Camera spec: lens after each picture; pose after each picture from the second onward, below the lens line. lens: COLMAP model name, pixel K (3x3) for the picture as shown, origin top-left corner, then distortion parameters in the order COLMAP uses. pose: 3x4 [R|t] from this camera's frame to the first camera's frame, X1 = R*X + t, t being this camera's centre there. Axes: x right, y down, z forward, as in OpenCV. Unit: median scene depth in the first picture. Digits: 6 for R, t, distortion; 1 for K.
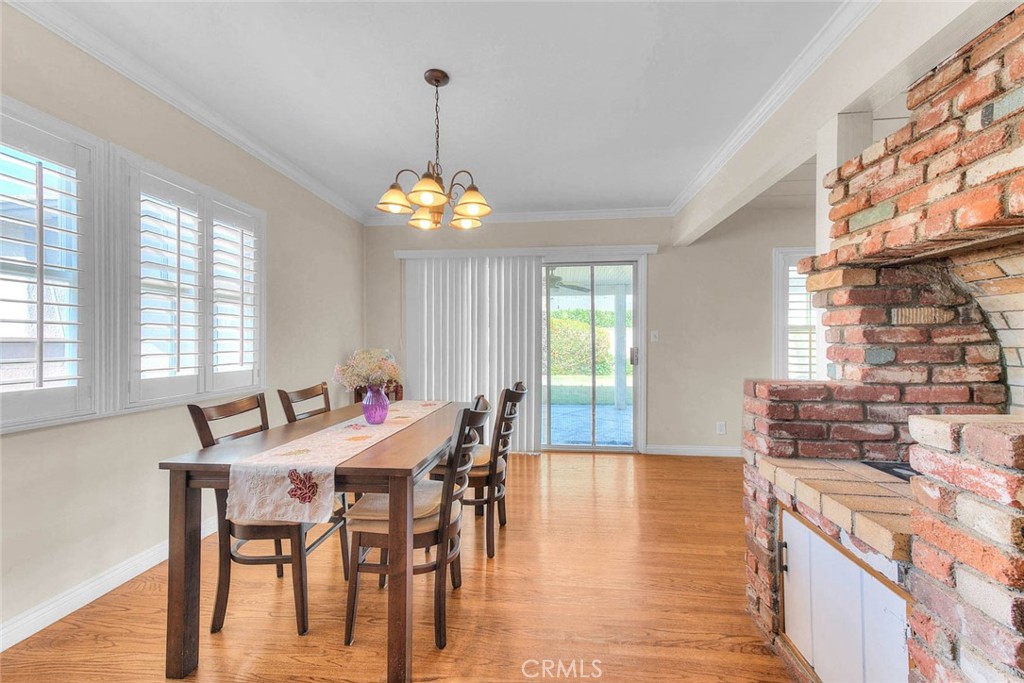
lens RADIAL K [[407.7, 0, 503.3], [0, 407.7, 348.5], [0, 0, 1]] dist [0.036500, 0.000031]
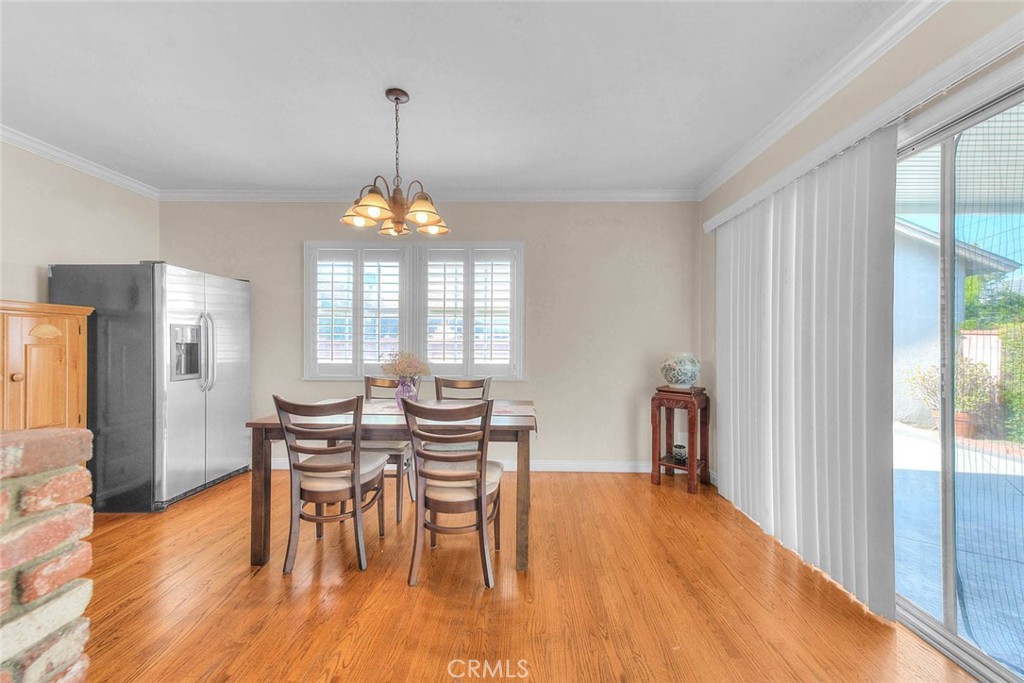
lens RADIAL K [[415.0, 0, 507.1], [0, 415.0, 342.6], [0, 0, 1]] dist [0.023768, 0.000028]
pose [[0.080088, 0.000237, -0.996788, 0.977723], [-0.017650, 0.999844, -0.001180, -0.020721], [0.996631, 0.017688, 0.080080, 1.187913]]
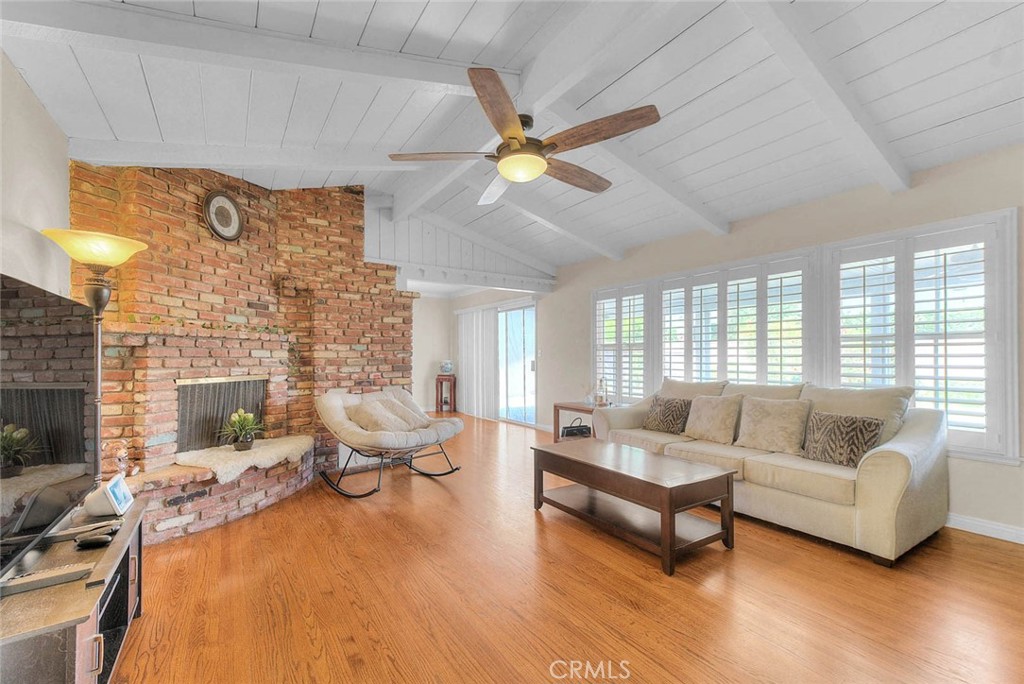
lens RADIAL K [[428.0, 0, 503.8], [0, 428.0, 354.3], [0, 0, 1]] dist [0.022534, -0.000162]
pose [[0.635063, -0.002901, -0.772455, 3.105863], [-0.010615, 0.999866, -0.012482, -0.007807], [0.772387, 0.016127, 0.634947, -0.299207]]
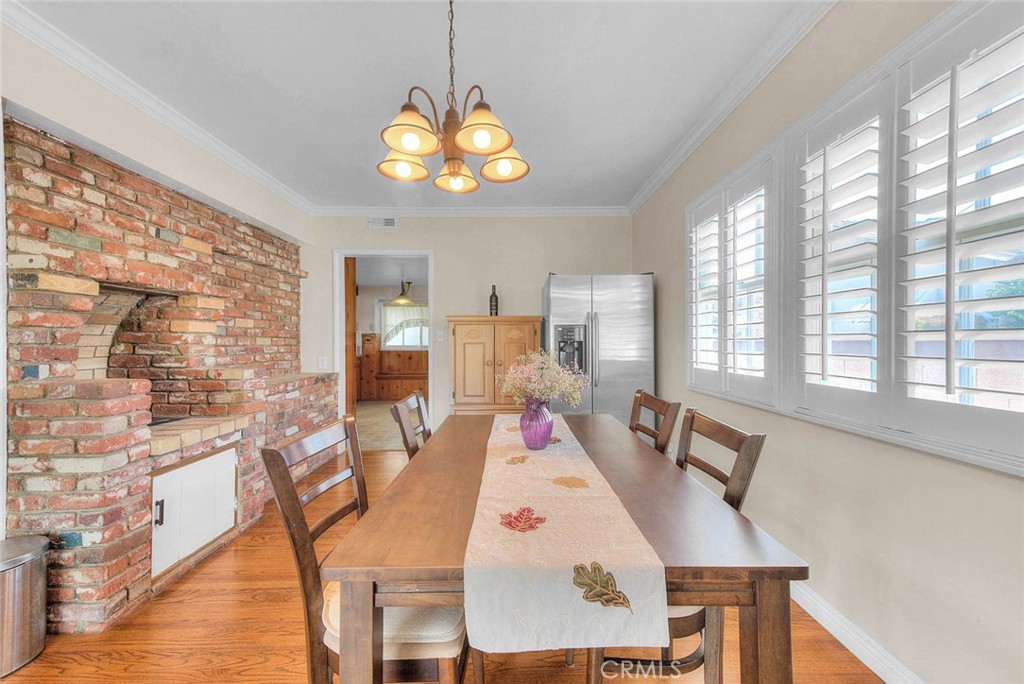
lens RADIAL K [[402.8, 0, 512.0], [0, 402.8, 342.0], [0, 0, 1]] dist [0.025292, 0.000057]
pose [[-0.992487, 0.004771, -0.122261, -0.174460], [0.003038, 0.999892, 0.014365, -0.021651], [0.122316, 0.013885, -0.992394, 1.729229]]
